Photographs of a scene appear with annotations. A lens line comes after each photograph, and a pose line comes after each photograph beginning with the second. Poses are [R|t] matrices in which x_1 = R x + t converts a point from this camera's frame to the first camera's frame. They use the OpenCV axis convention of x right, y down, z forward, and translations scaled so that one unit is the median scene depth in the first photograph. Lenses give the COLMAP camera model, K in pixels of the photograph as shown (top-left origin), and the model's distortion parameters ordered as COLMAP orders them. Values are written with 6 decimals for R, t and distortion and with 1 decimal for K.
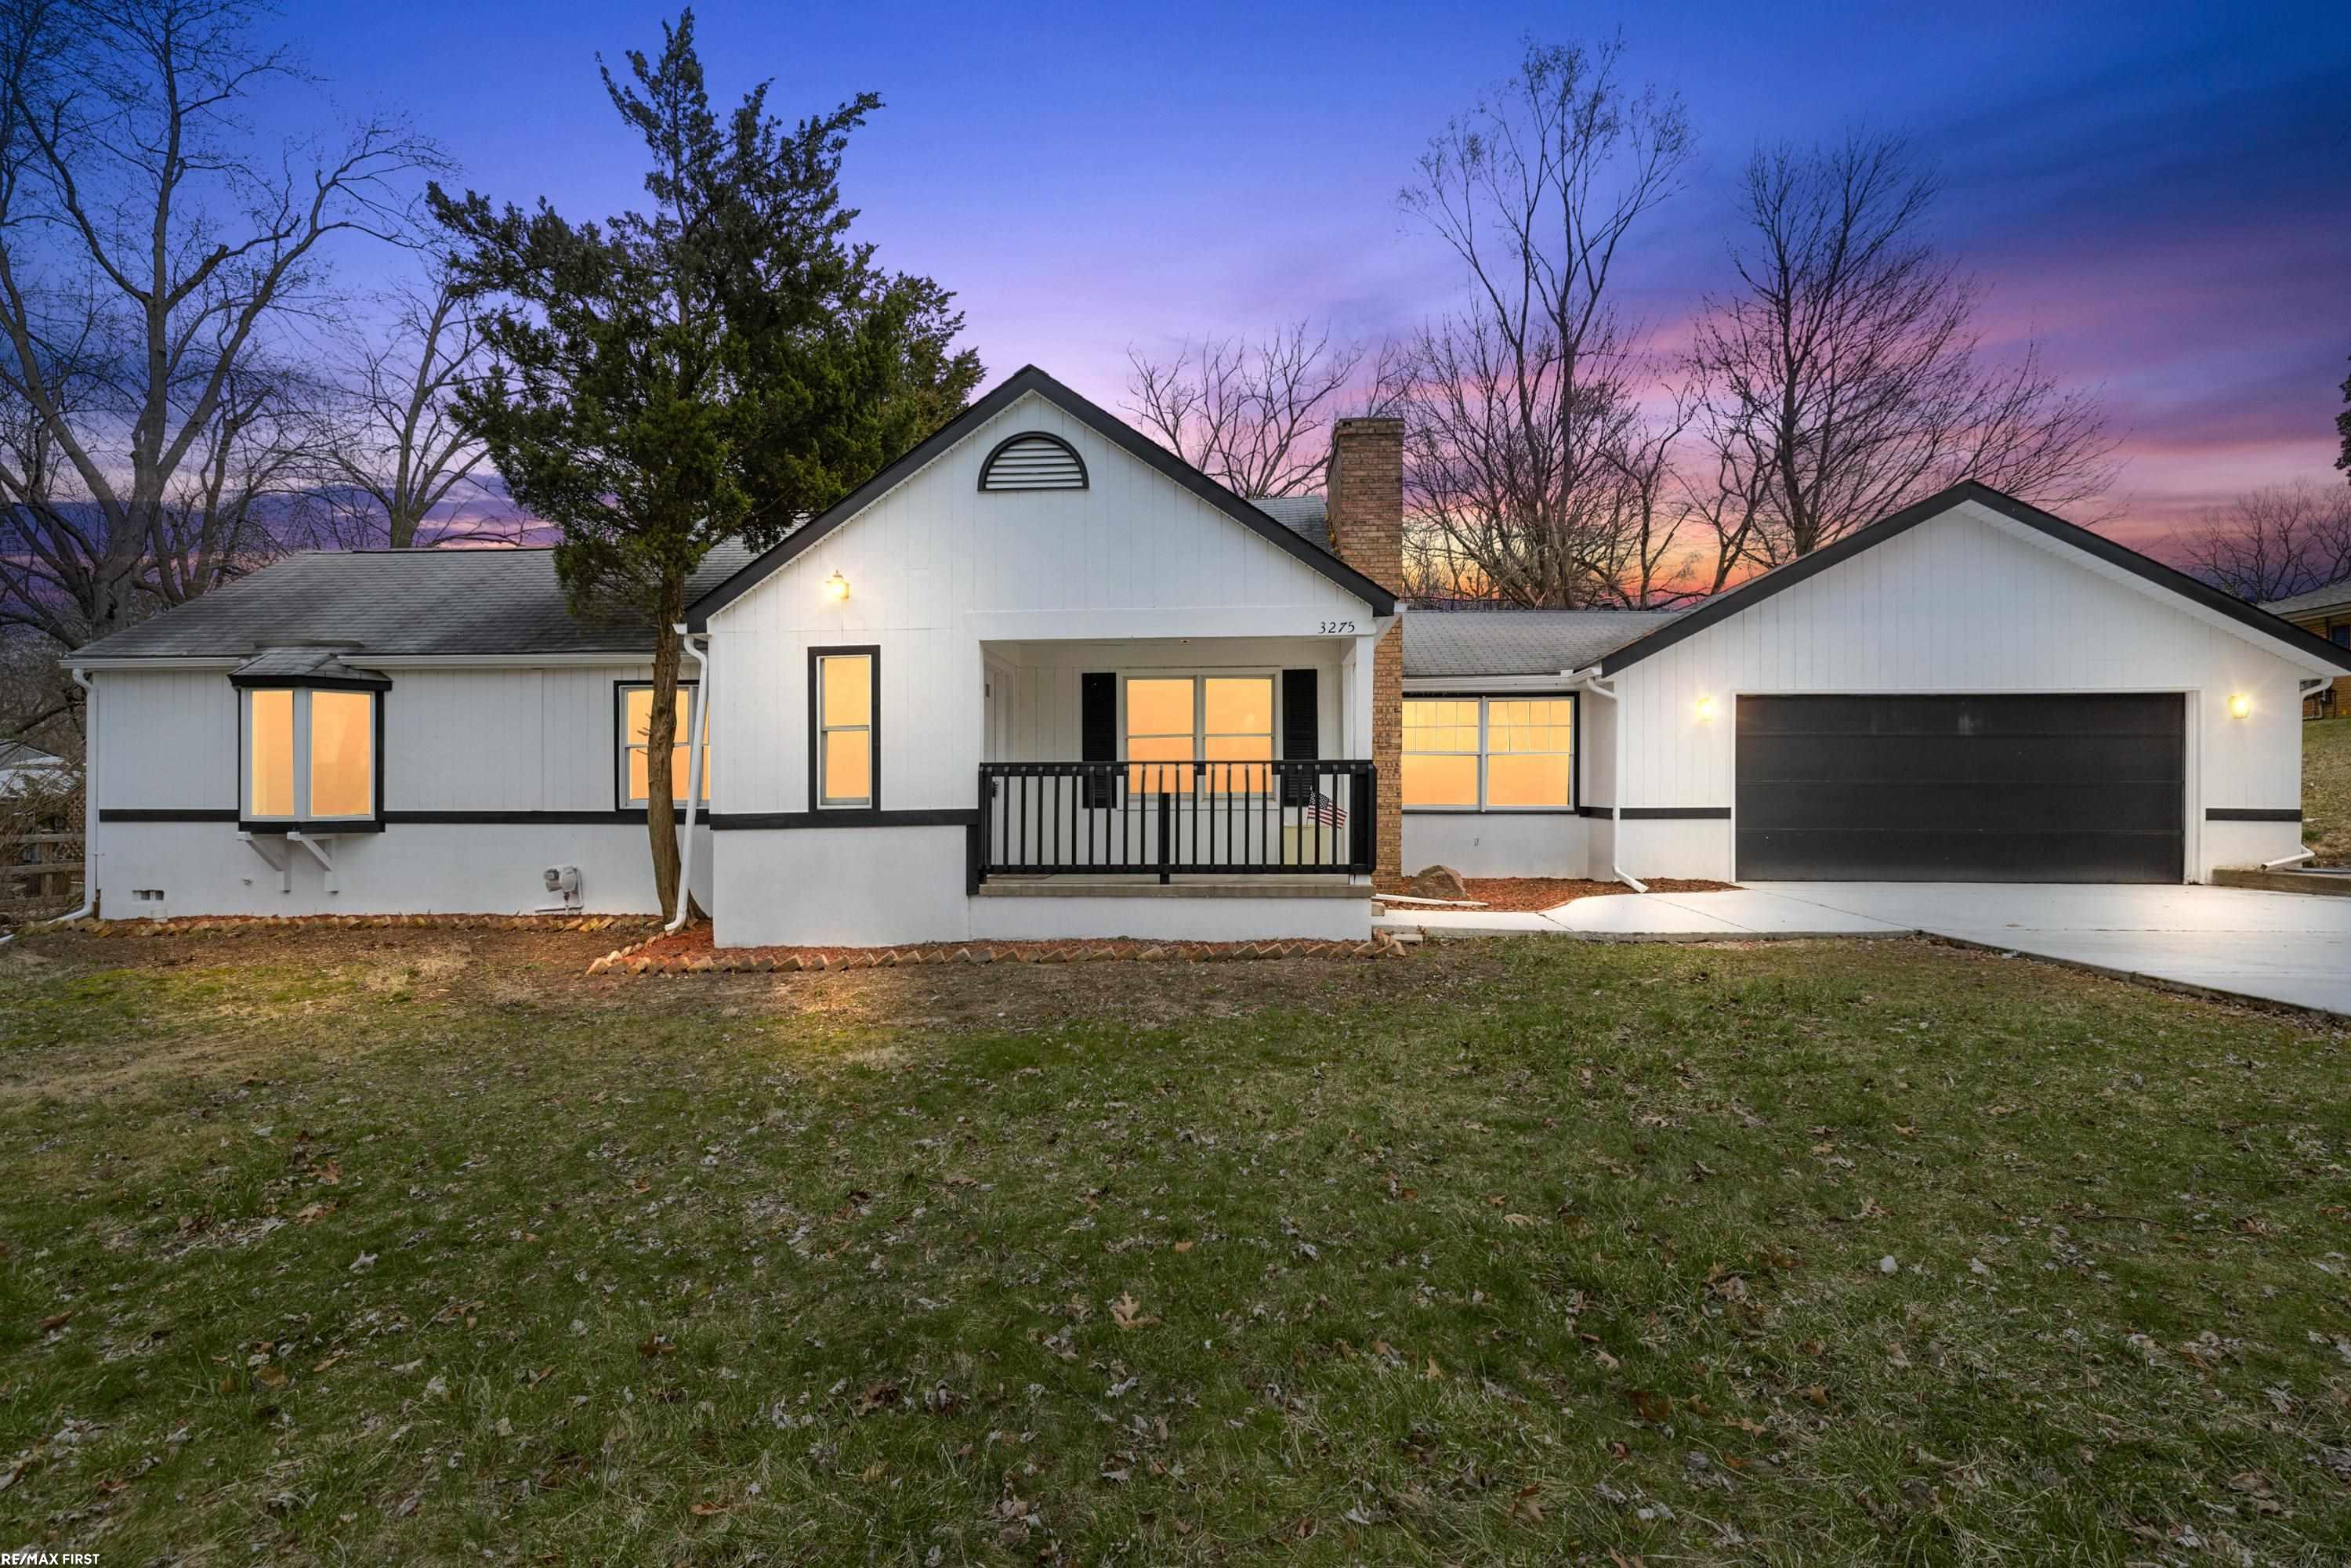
lens RADIAL K [[1041.6, 0, 1177.2], [0, 1041.6, 788.3], [0, 0, 1]] dist [0.000232, 0.000020]
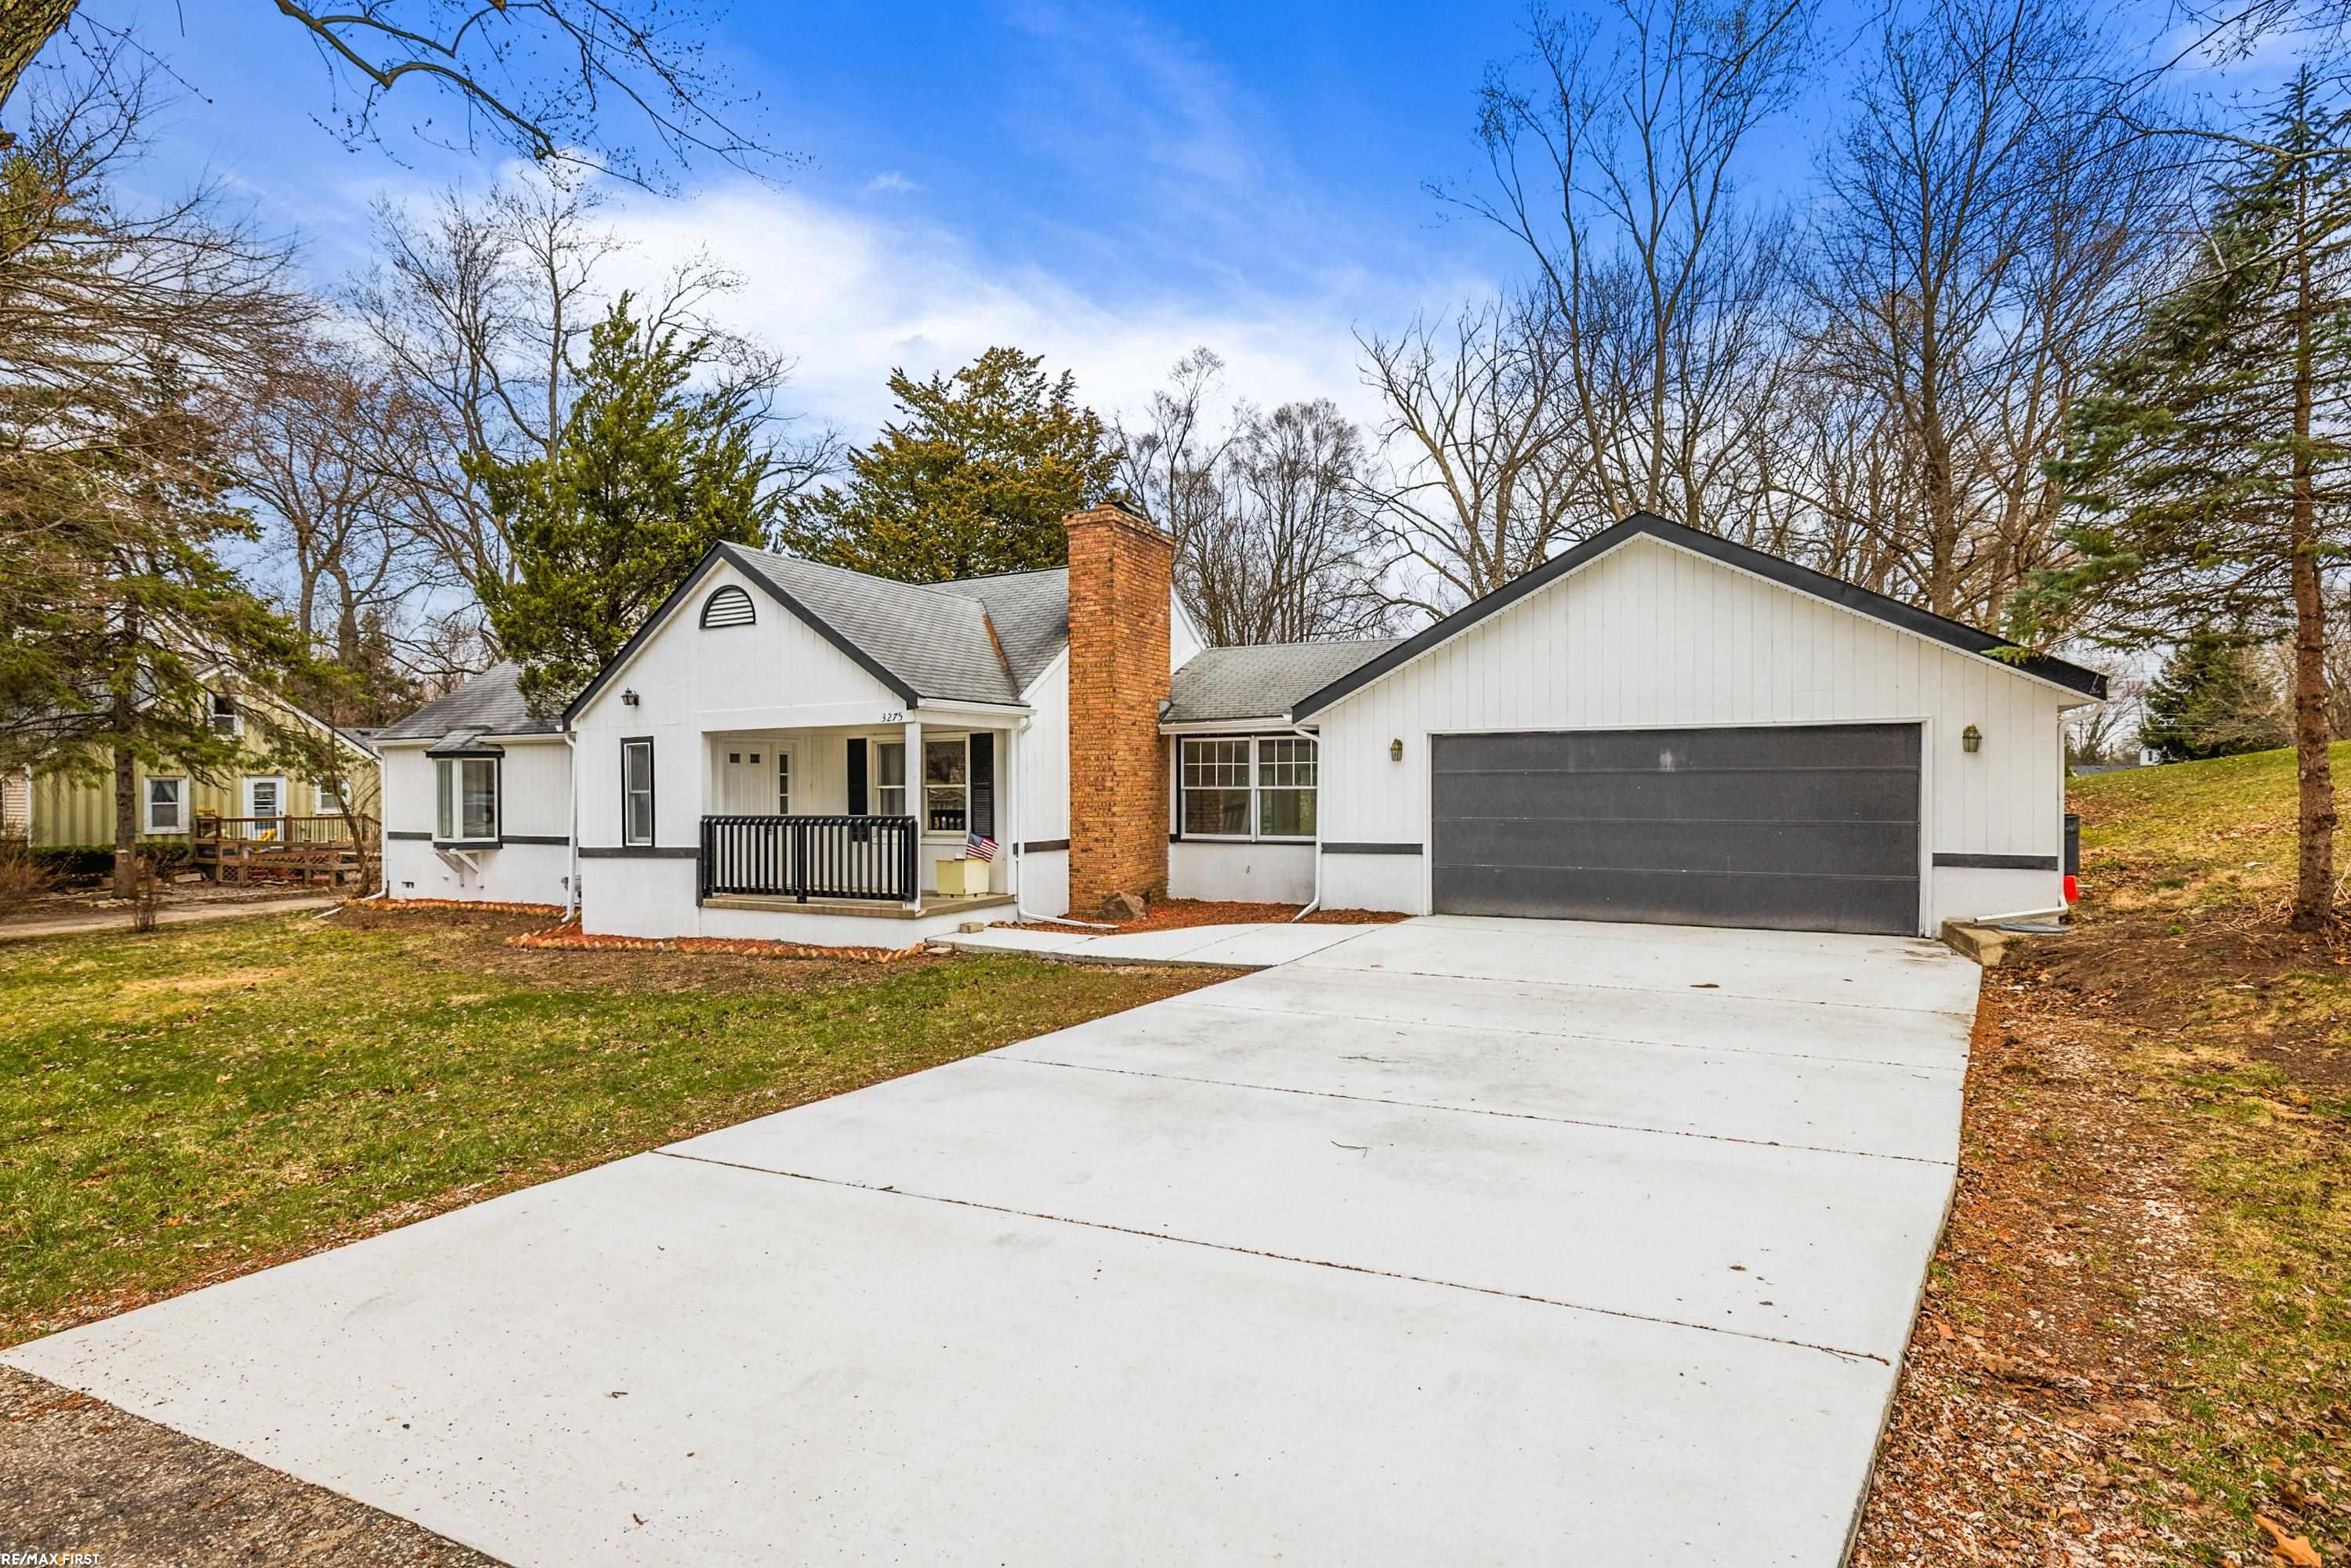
lens RADIAL K [[1177.0, 0, 1172.7], [0, 1177.0, 790.7], [0, 0, 1]] dist [0.001311, 0.000056]
pose [[0.914734, -0.004022, -0.404036, 0.845683], [0.012036, 0.999778, 0.017296, -0.062664], [0.403877, -0.020684, 0.914579, -0.189340]]
